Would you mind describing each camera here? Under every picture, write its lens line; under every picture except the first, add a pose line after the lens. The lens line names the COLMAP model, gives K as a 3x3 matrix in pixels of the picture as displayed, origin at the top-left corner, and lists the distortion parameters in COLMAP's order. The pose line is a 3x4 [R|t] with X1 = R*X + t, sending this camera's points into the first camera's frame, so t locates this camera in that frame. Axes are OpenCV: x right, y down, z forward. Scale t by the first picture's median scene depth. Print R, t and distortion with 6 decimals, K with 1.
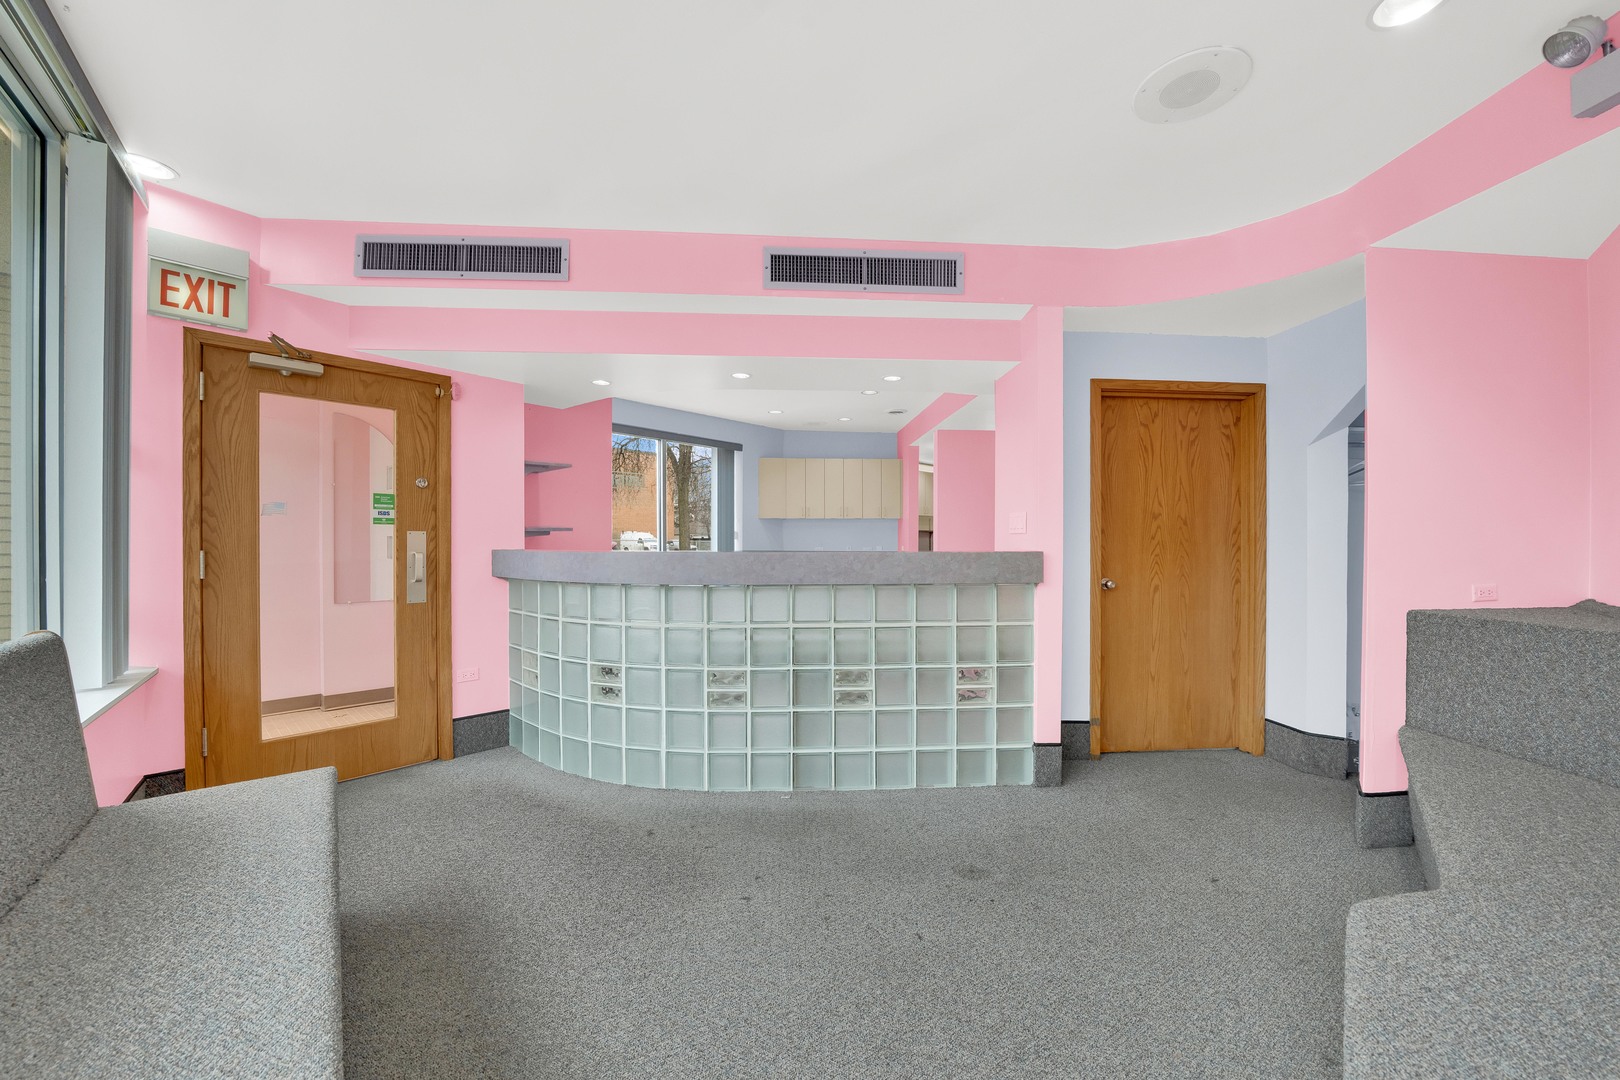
lens RADIAL K [[619.0, 0, 810.0], [0, 619.0, 540.0], [0, 0, 1]] dist [-0.001254, -0.000140]
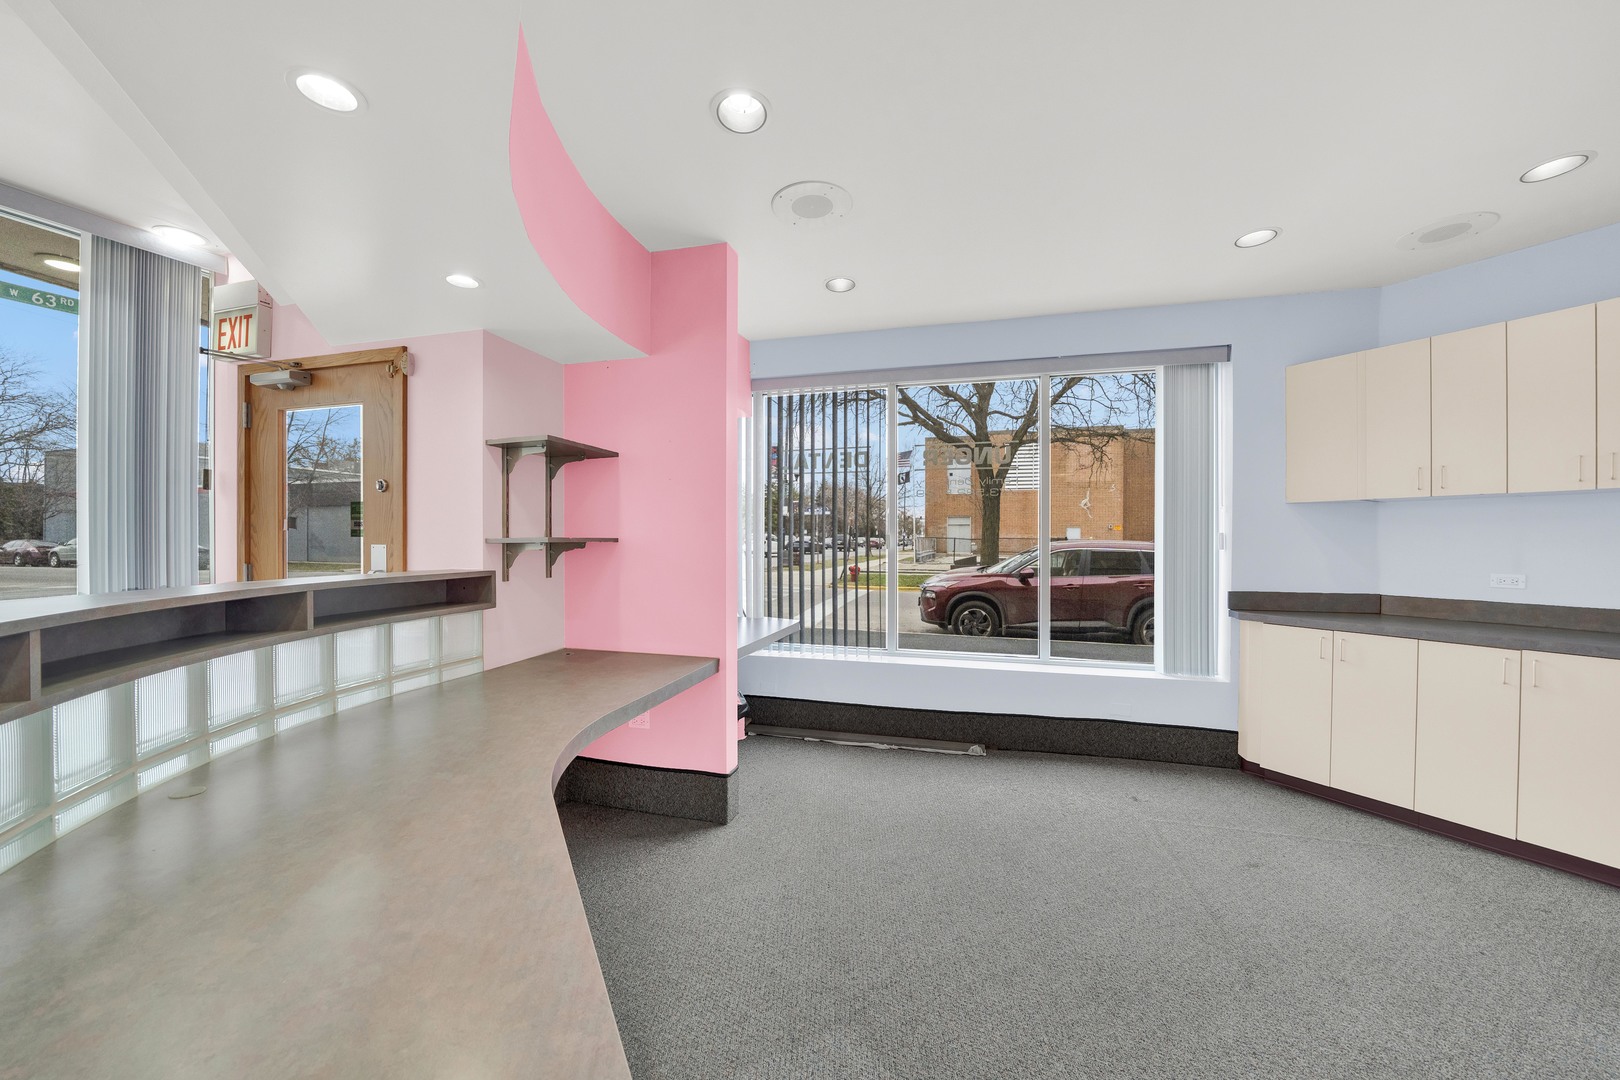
lens RADIAL K [[582.9, 0, 832.8], [0, 582.9, 538.6], [0, 0, 1]] dist [-0.023602, 0.000032]
pose [[0.445888, -0.002514, -0.895085, 0.284875], [0.000892, 0.999997, -0.002364, -0.019035], [0.895088, 0.000256, 0.445889, 1.101752]]
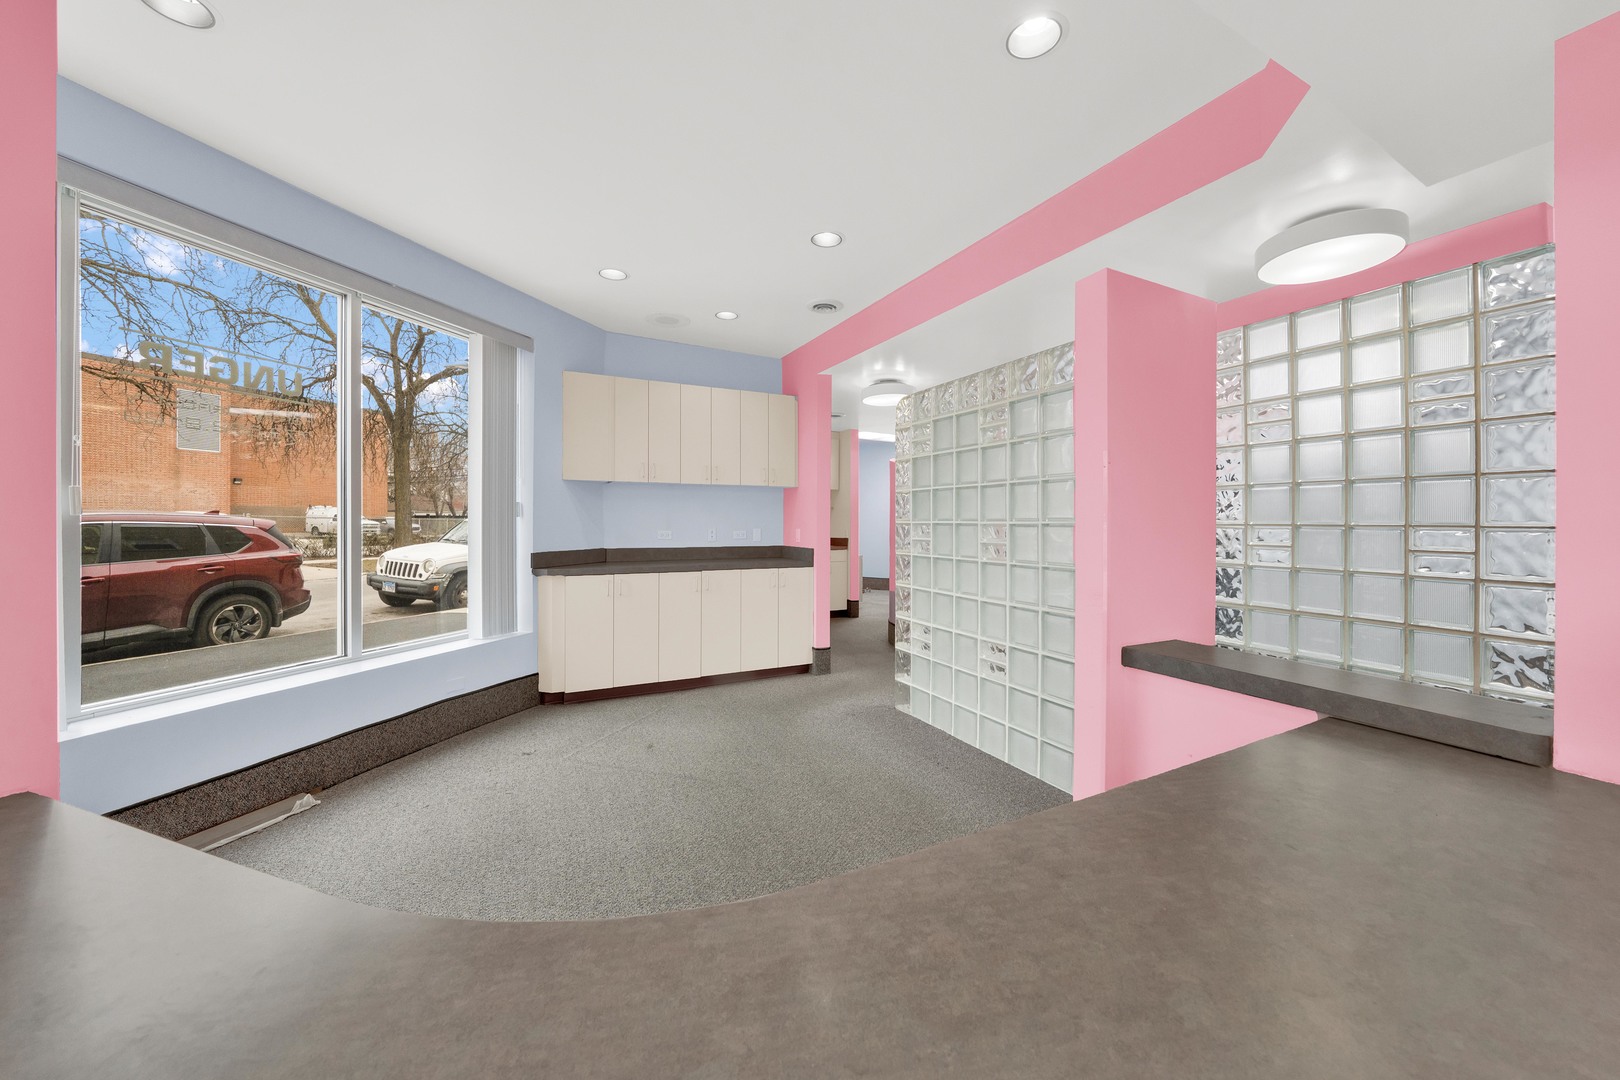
lens RADIAL K [[587.7, 0, 795.6], [0, 587.7, 520.1], [0, 0, 1]] dist [-0.001418, -0.000064]
pose [[0.925025, 0.005019, 0.379872, -0.187517], [-0.005827, 0.999983, 0.000977, -0.001915], [-0.379860, -0.003118, 0.925039, 0.908554]]
